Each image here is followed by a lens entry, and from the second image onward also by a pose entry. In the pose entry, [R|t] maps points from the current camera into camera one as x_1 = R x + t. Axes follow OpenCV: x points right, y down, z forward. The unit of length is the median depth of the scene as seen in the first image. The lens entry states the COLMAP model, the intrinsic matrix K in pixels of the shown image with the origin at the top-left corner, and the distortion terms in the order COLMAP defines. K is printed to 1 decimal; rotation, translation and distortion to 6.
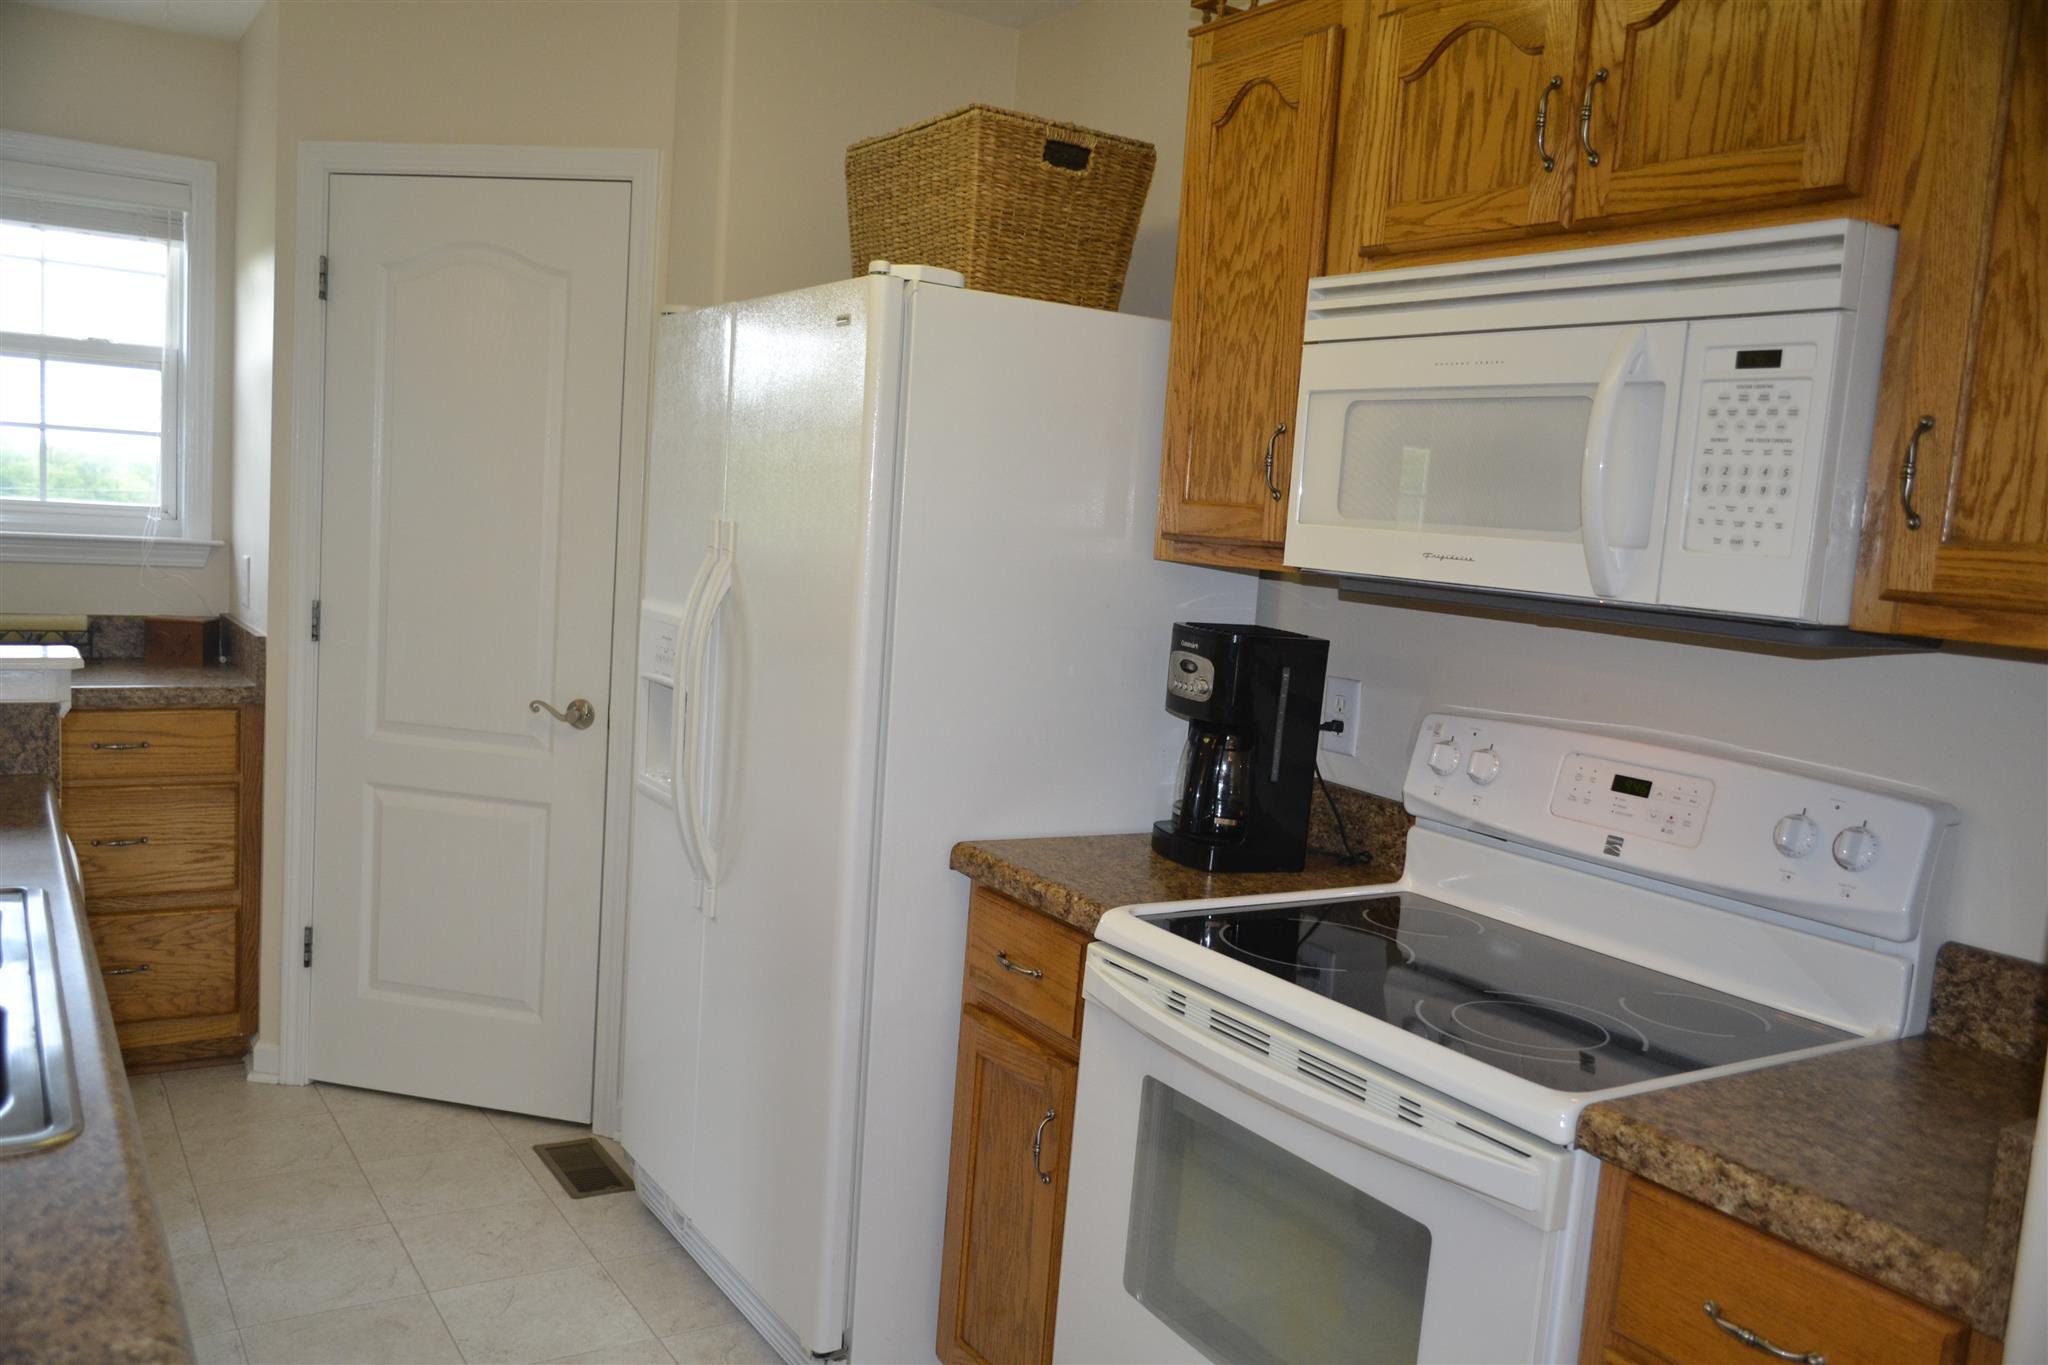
lens RADIAL K [[1613.5, 0, 1019.5], [0, 1613.5, 693.2], [0, 0, 1]] dist [-0.015420, 0.003474]
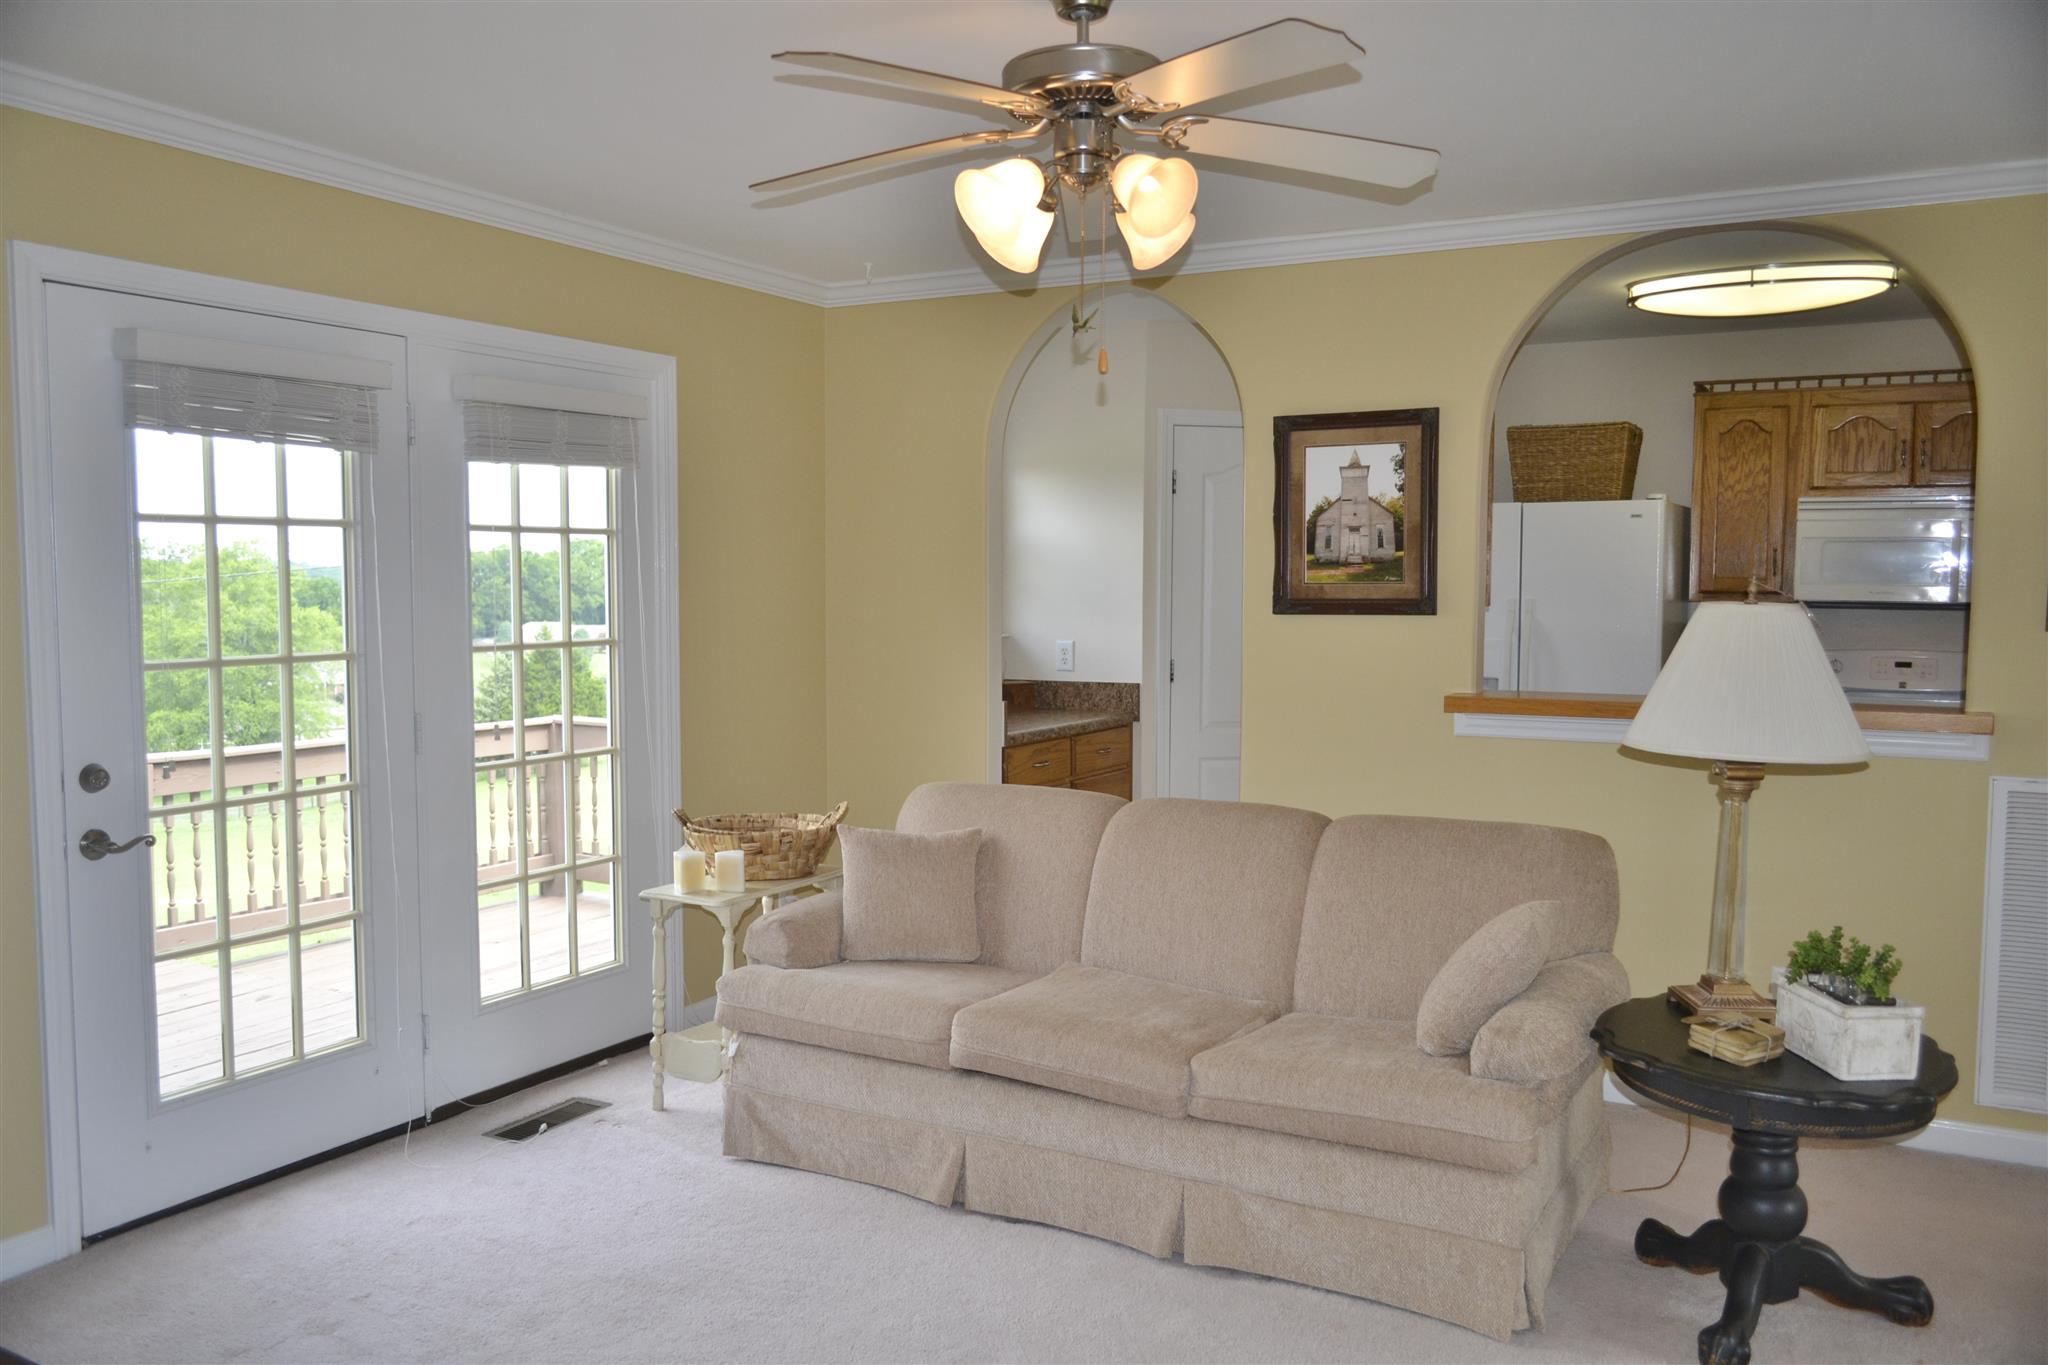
lens RADIAL K [[1613.5, 0, 1015.4], [0, 1613.5, 682.5], [0, 0, 1]] dist [-0.015420, 0.003474]
pose [[0.877315, -0.096986, 0.470013, -1.566231], [0.110070, 0.993924, -0.000359, -0.056996], [-0.467122, 0.052049, 0.882660, -0.543467]]
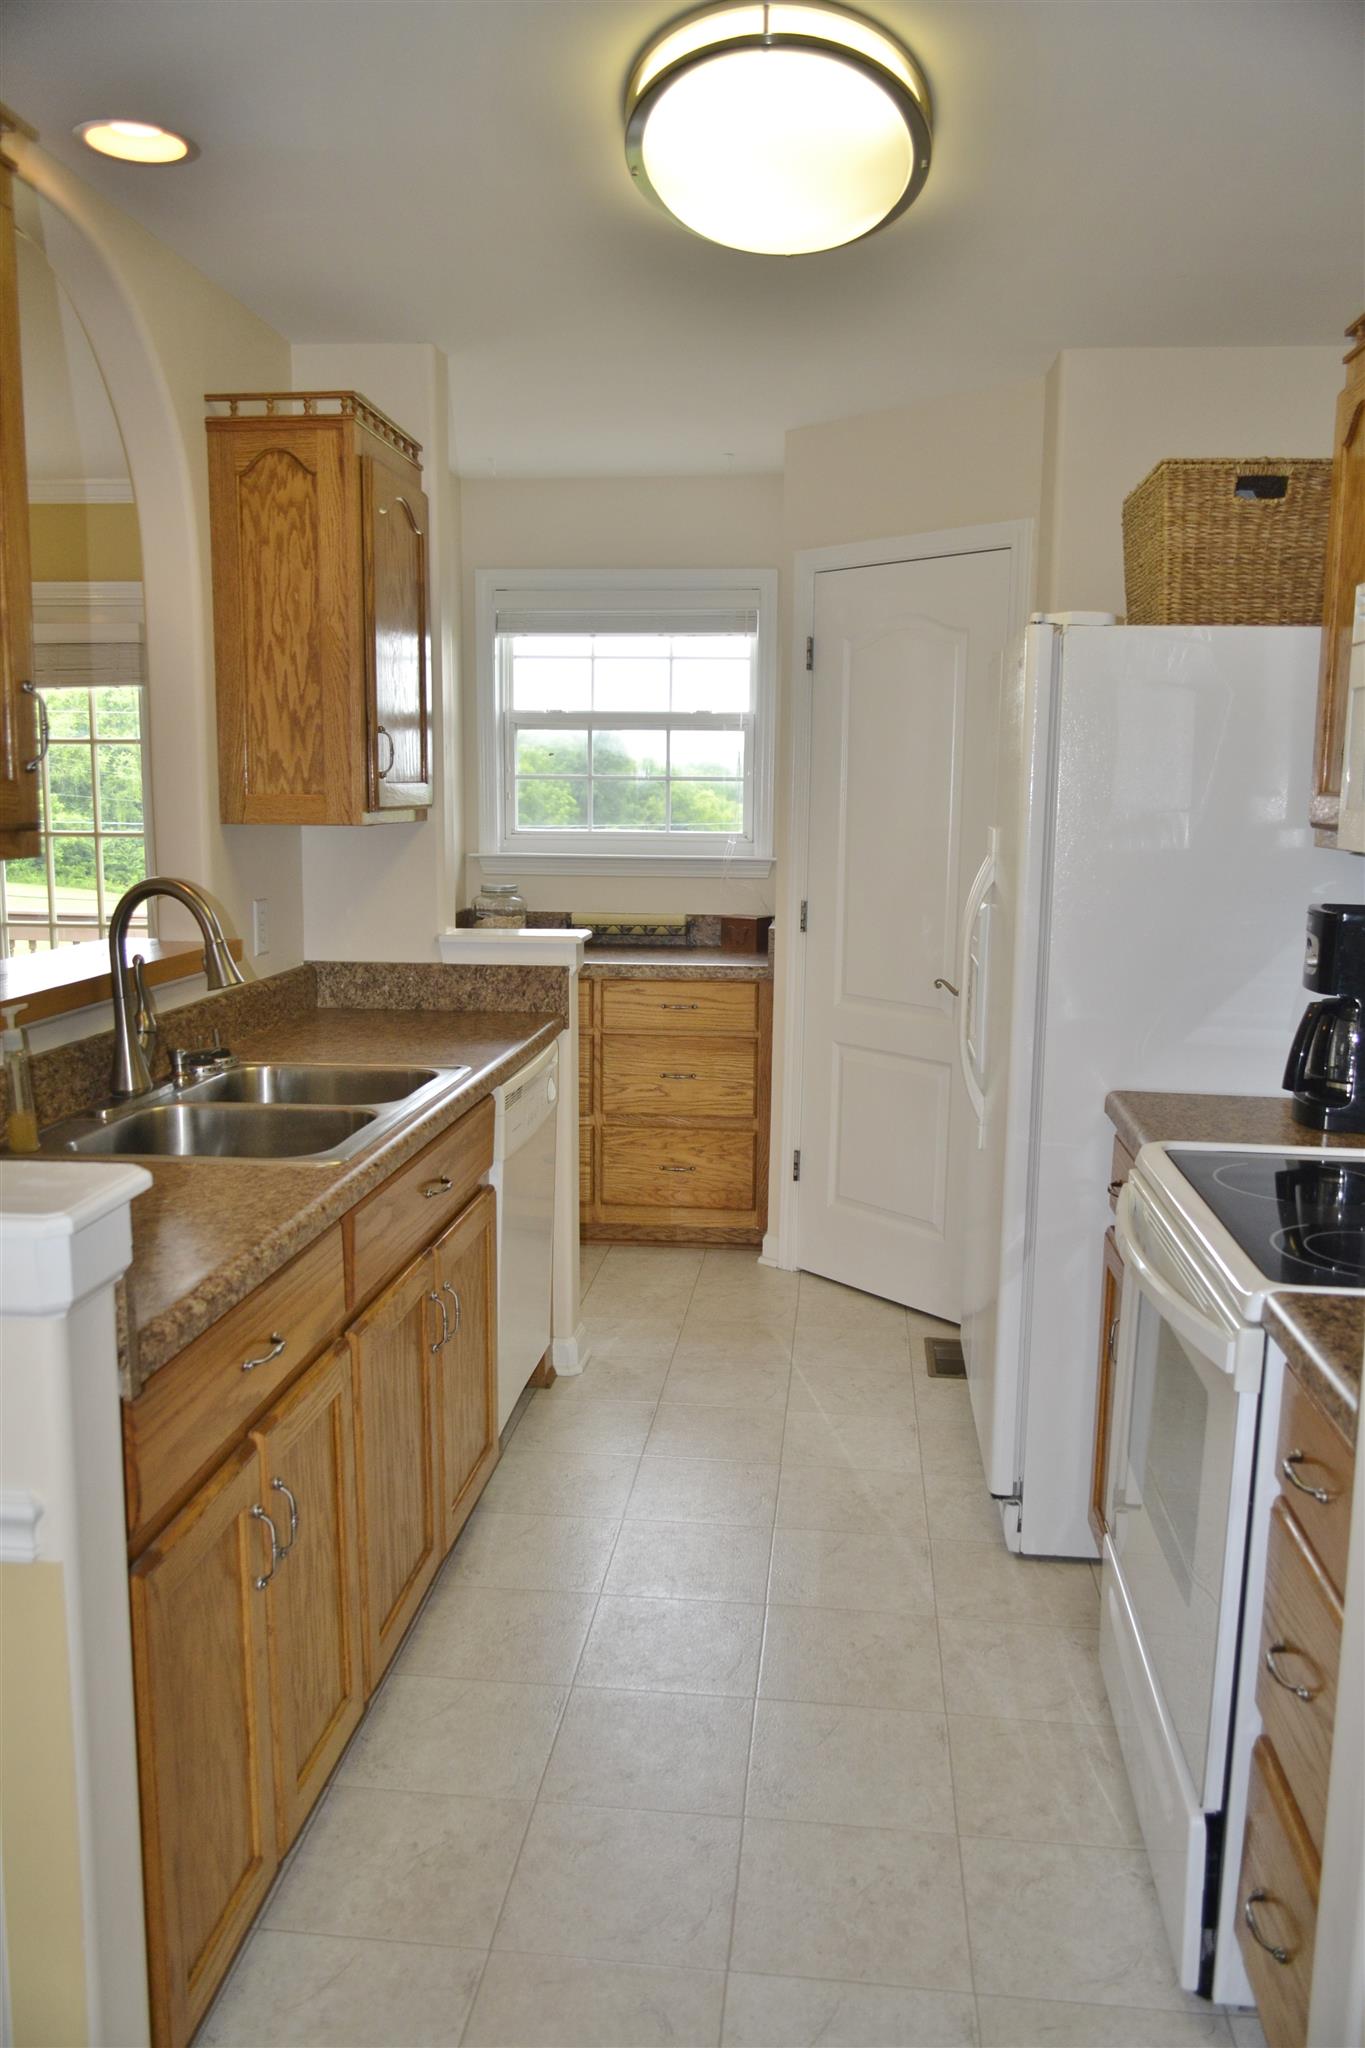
lens RADIAL K [[1613.5, 0, 692.2], [0, 1613.5, 1026.8], [0, 0, 1]] dist [-0.015420, 0.003474]
pose [[0.781889, 0.035057, -0.622431, 0.341192], [-0.027813, 0.999385, 0.021350, 0.021120], [0.622797, 0.000619, 0.782384, -0.091675]]
